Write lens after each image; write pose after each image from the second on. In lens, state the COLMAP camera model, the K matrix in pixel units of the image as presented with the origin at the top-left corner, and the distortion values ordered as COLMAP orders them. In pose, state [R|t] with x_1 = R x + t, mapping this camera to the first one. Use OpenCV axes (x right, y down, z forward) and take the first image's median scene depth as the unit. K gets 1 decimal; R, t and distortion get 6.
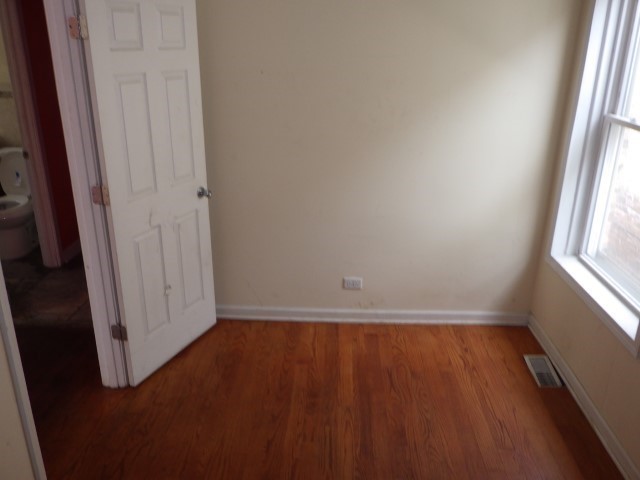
lens RADIAL K [[526.6, 0, 319.9], [0, 526.6, 228.2], [0, 0, 1]] dist [-0.000276, -0.013111]
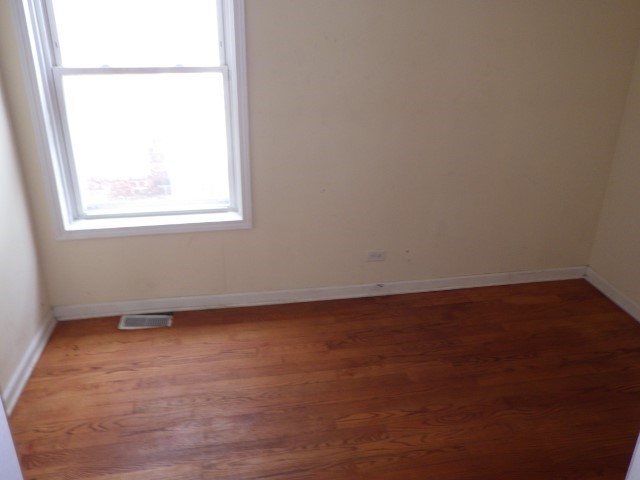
lens RADIAL K [[526.6, 0, 319.9], [0, 526.6, 228.2], [0, 0, 1]] dist [-0.000276, -0.013111]
pose [[-0.225182, -0.387909, 0.893767, -0.470333], [0.309998, 0.841132, 0.443168, -0.218262], [-0.923685, 0.376860, -0.069157, 0.652184]]
